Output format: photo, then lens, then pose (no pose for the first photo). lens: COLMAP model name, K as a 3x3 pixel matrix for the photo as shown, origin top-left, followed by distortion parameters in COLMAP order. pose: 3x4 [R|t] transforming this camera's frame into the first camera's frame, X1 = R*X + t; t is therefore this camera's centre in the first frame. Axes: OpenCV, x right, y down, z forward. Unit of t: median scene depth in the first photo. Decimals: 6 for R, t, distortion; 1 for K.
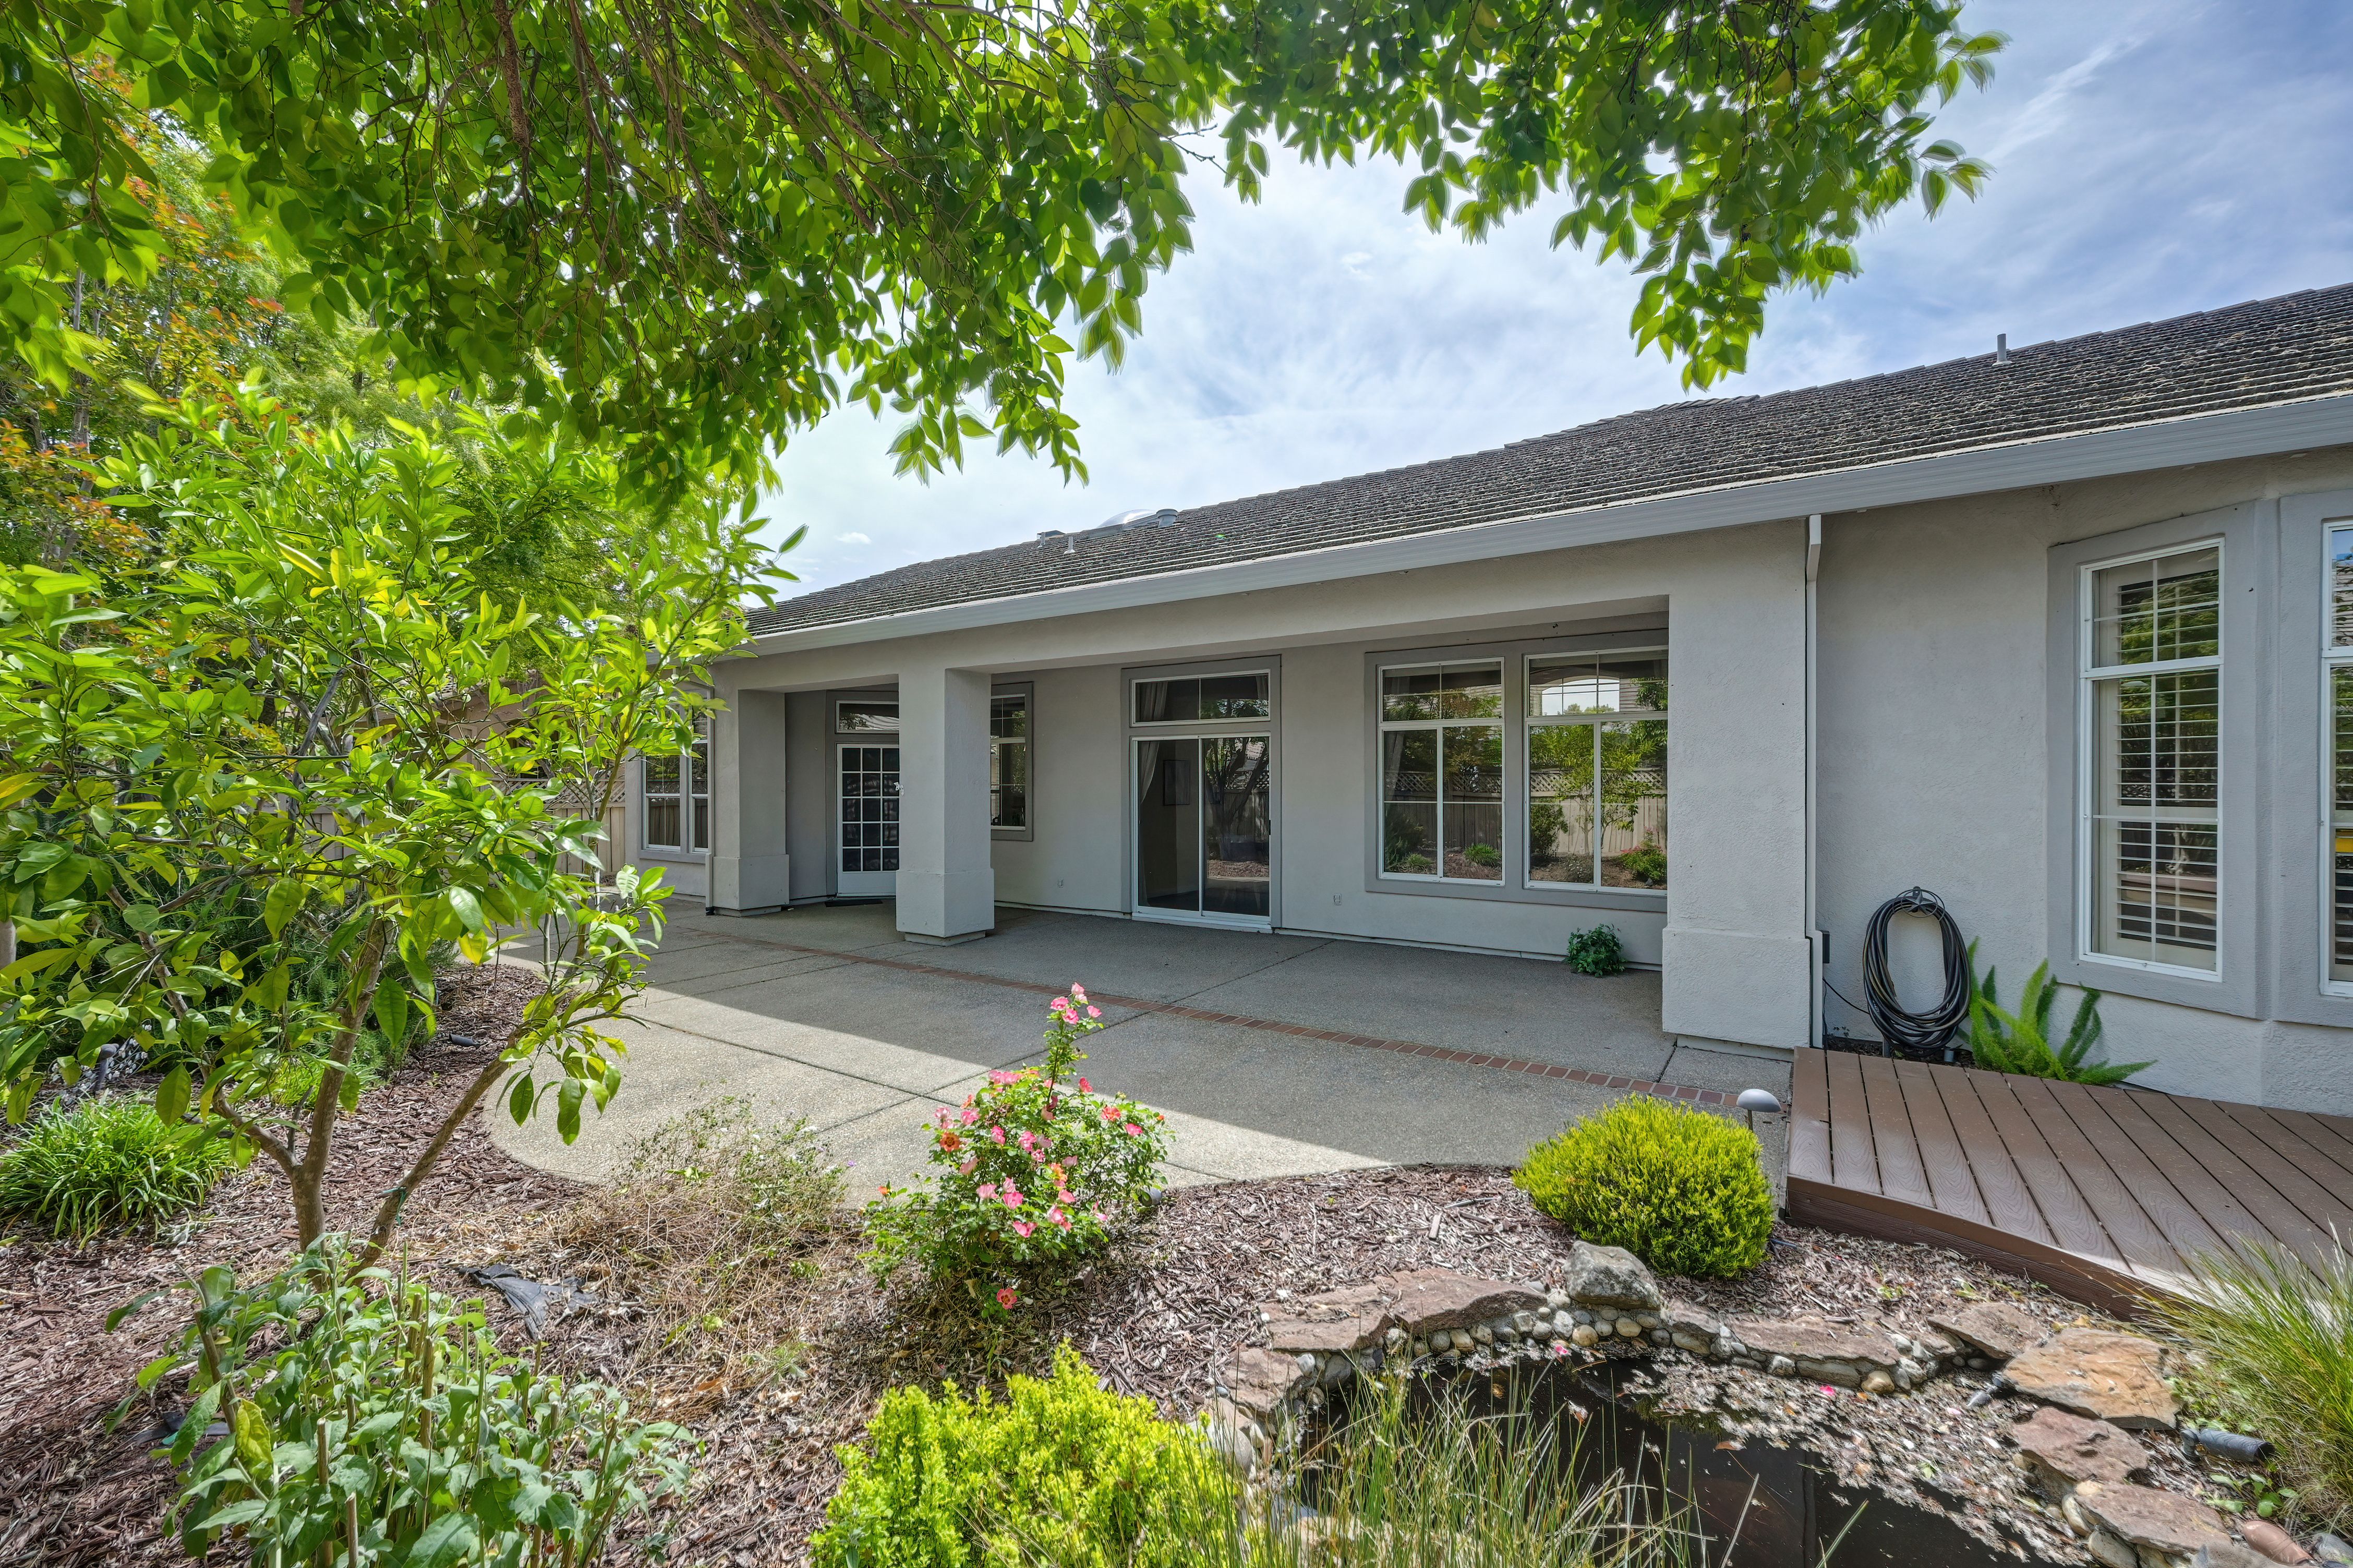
lens RADIAL K [[938.5, 0, 1176.5], [0, 938.5, 784.0], [0, 0, 1]] dist [0.000540, -0.000001]
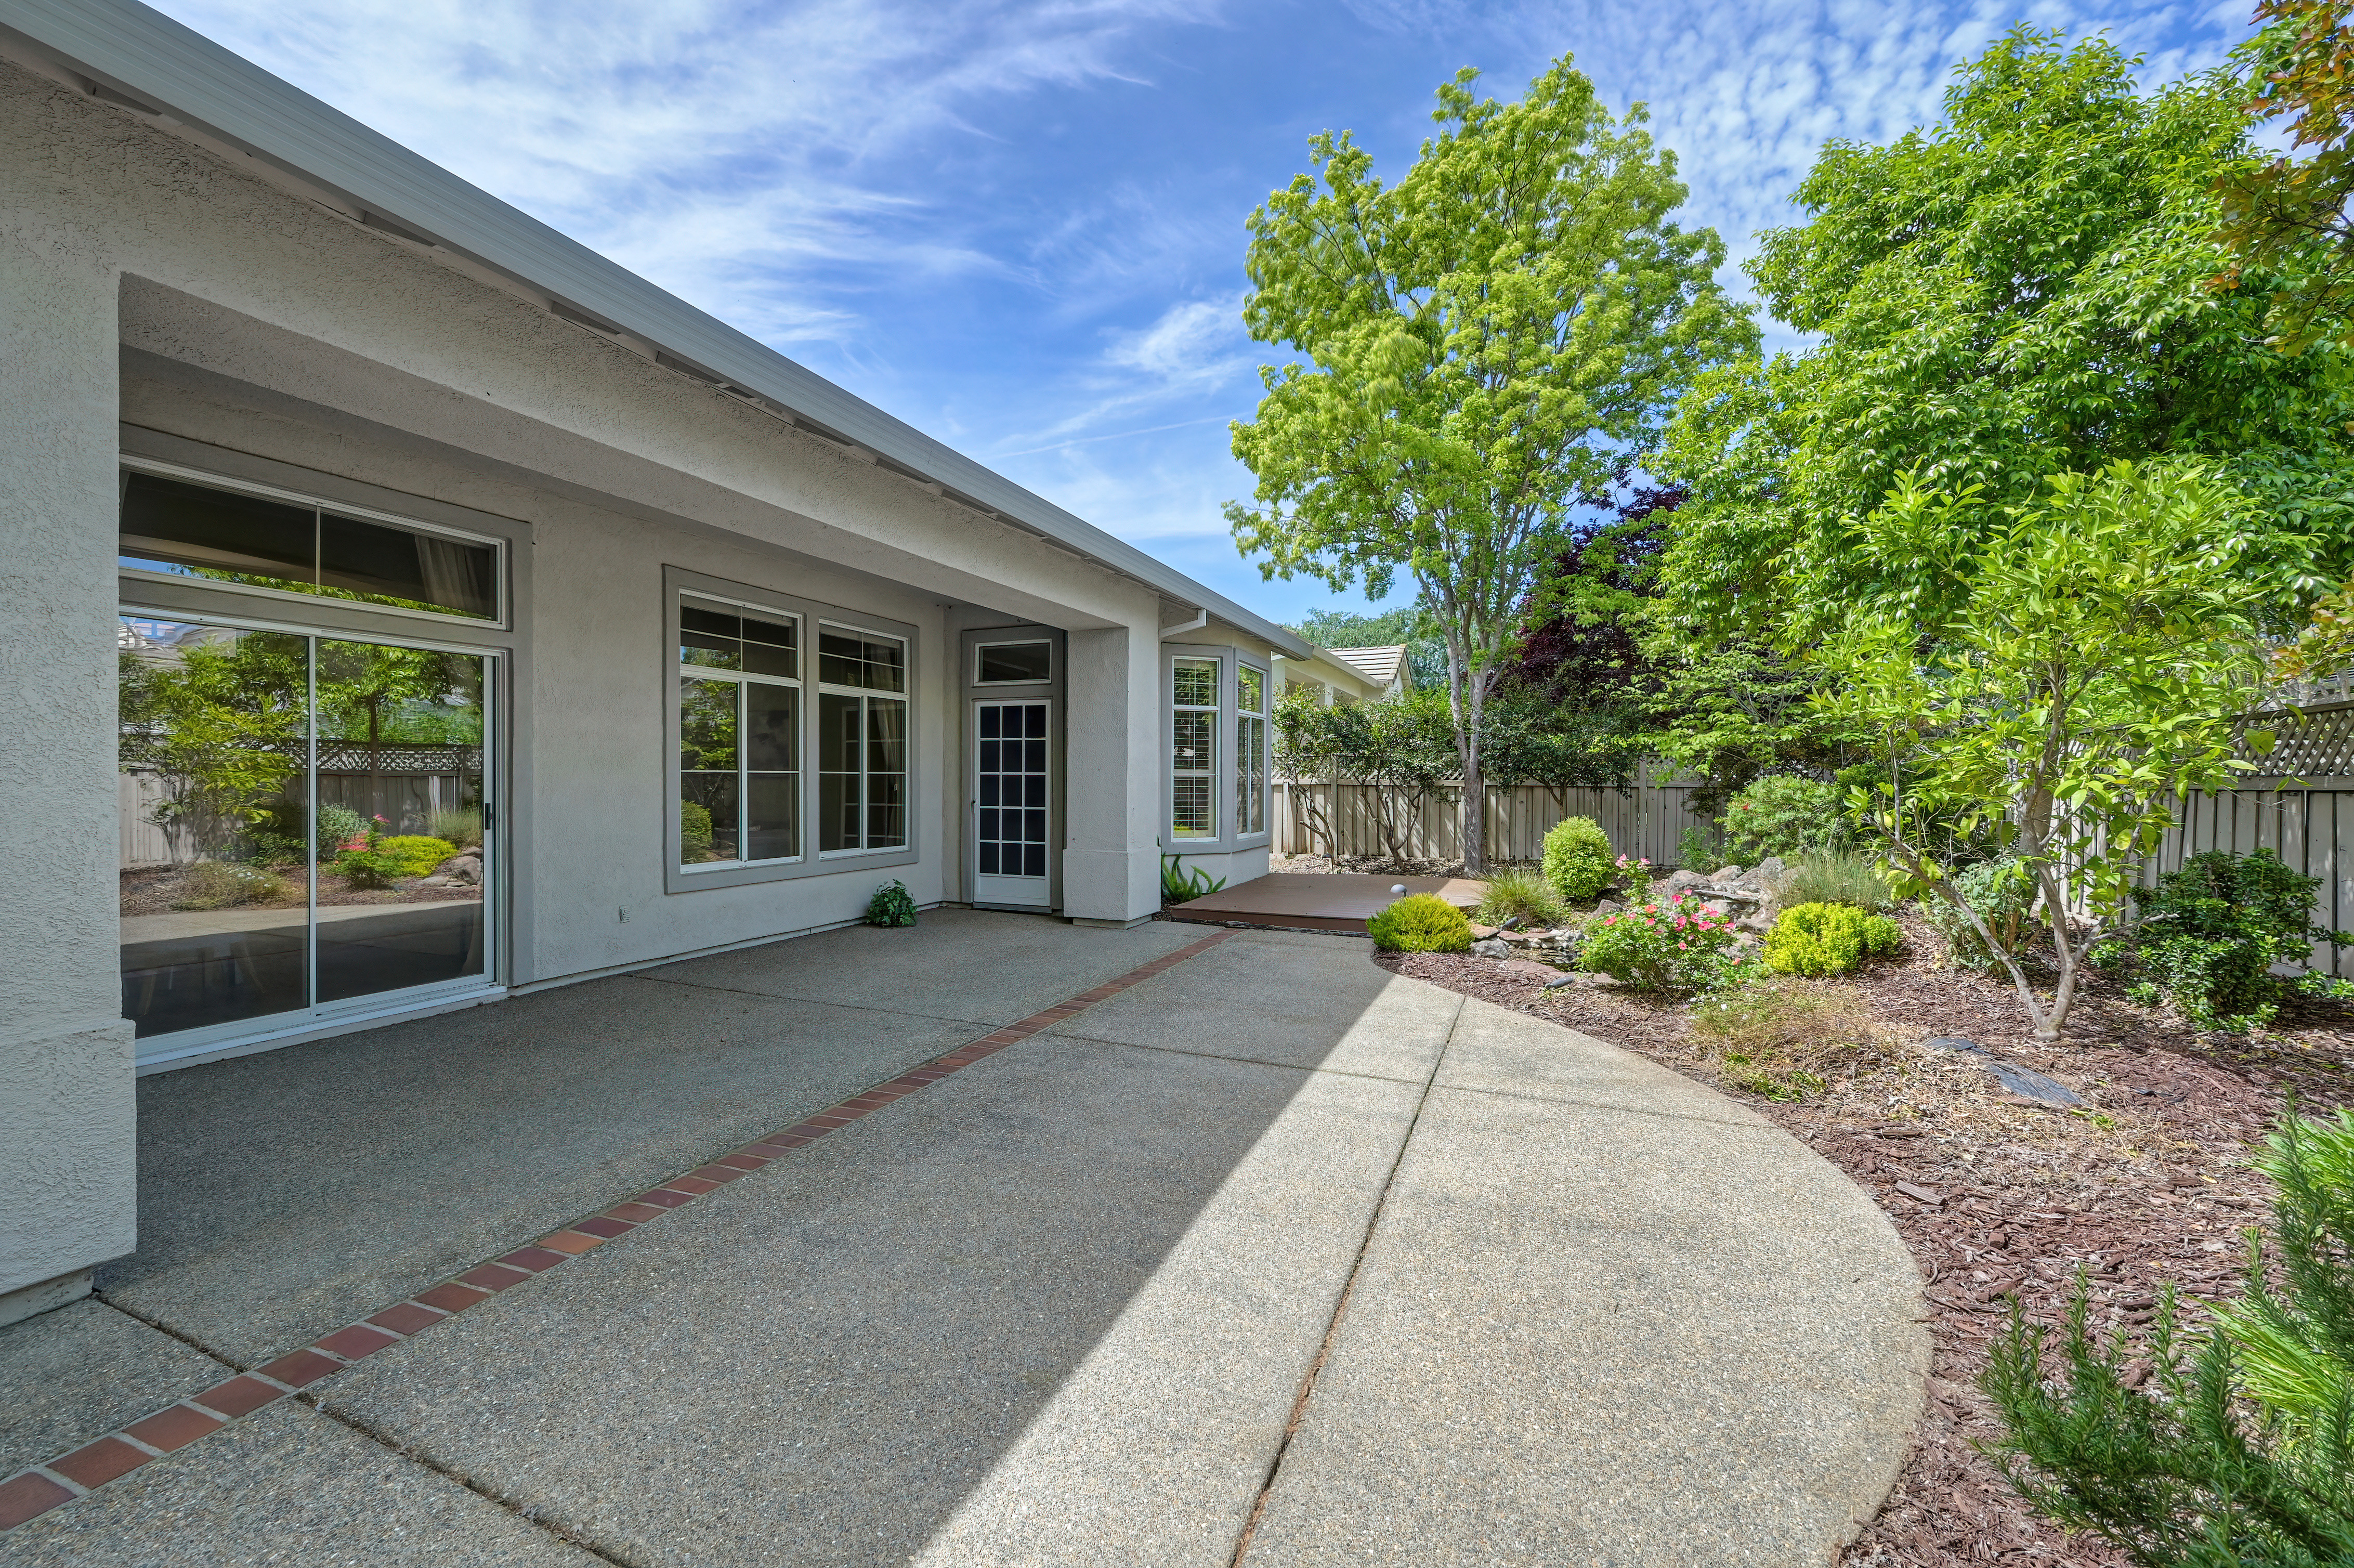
lens RADIAL K [[931.9, 0, 1175.1], [0, 931.9, 792.7], [0, 0, 1]] dist [-0.001048, -0.000104]
pose [[-0.207314, -0.015741, 0.978148, -0.845841], [-0.003350, 0.999876, 0.015380, 0.034102], [-0.978269, -0.000088, -0.207341, 1.111687]]
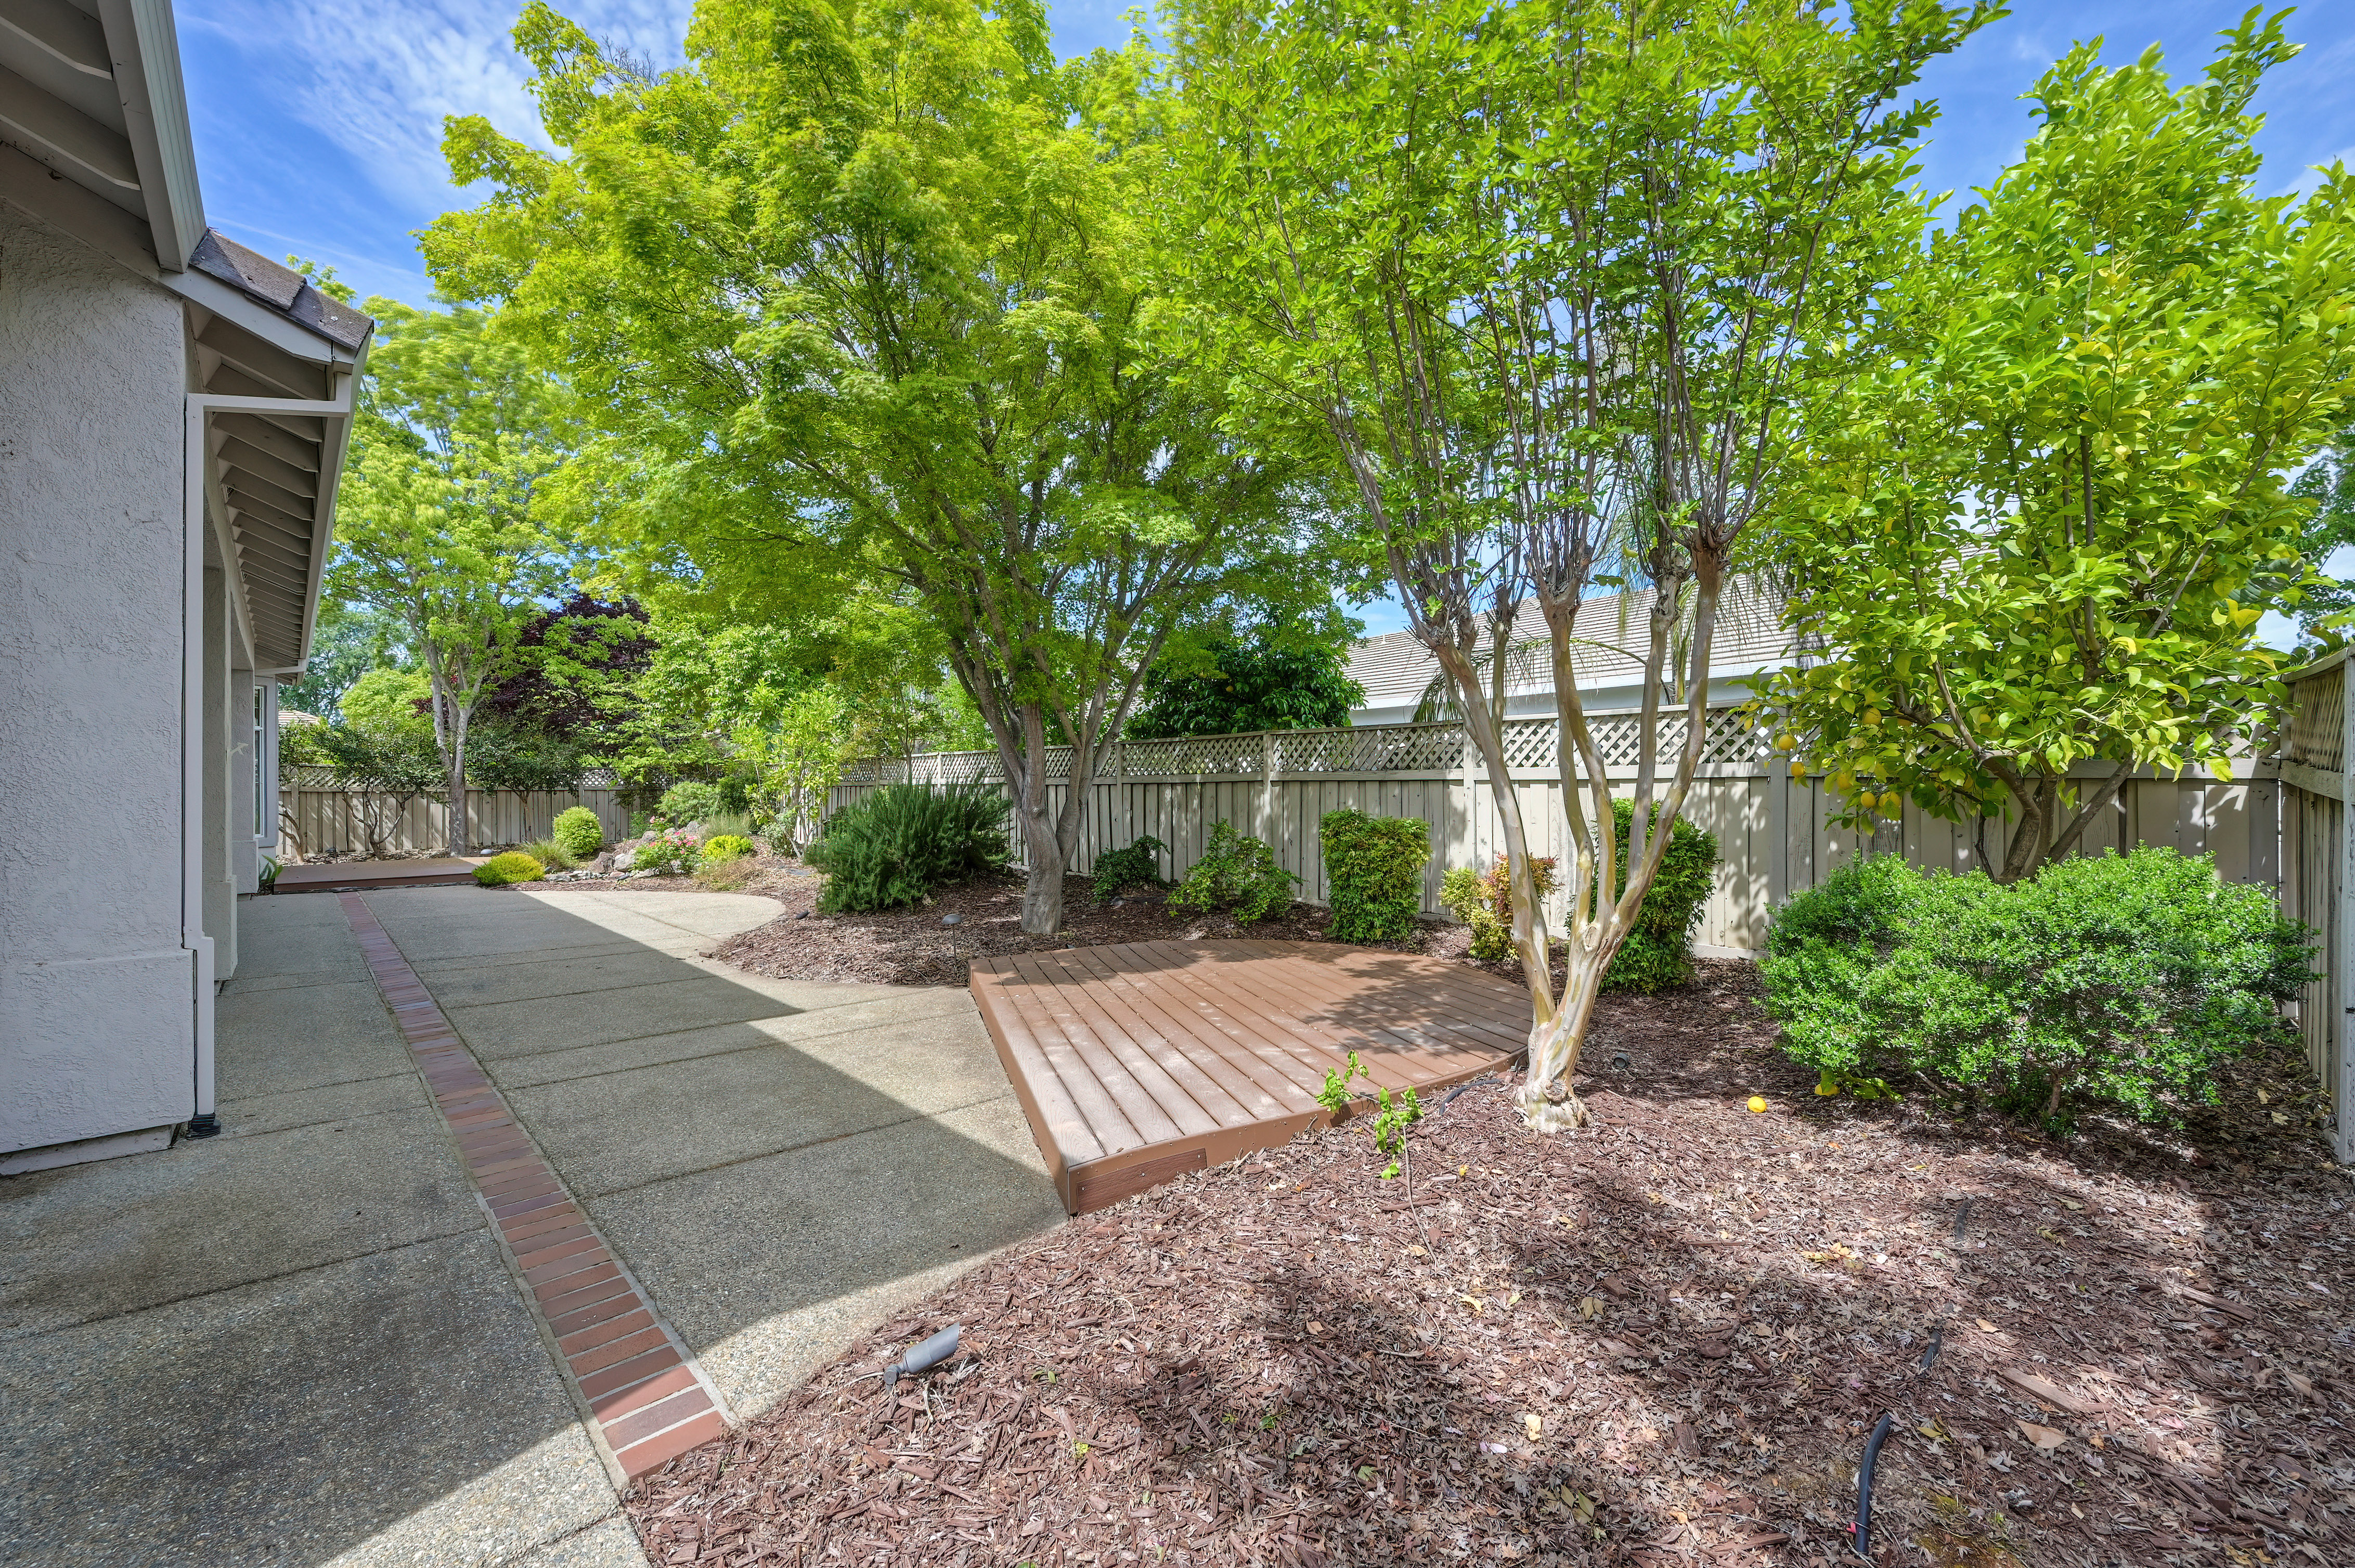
lens RADIAL K [[931.1, 0, 1174.4], [0, 931.1, 782.7], [0, 0, 1]] dist [-0.000881, -0.000388]
pose [[-0.977537, 0.007705, 0.210623, -1.599345], [0.007214, 0.999969, -0.003098, 0.047788], [-0.210641, -0.001508, -0.977562, 2.250736]]
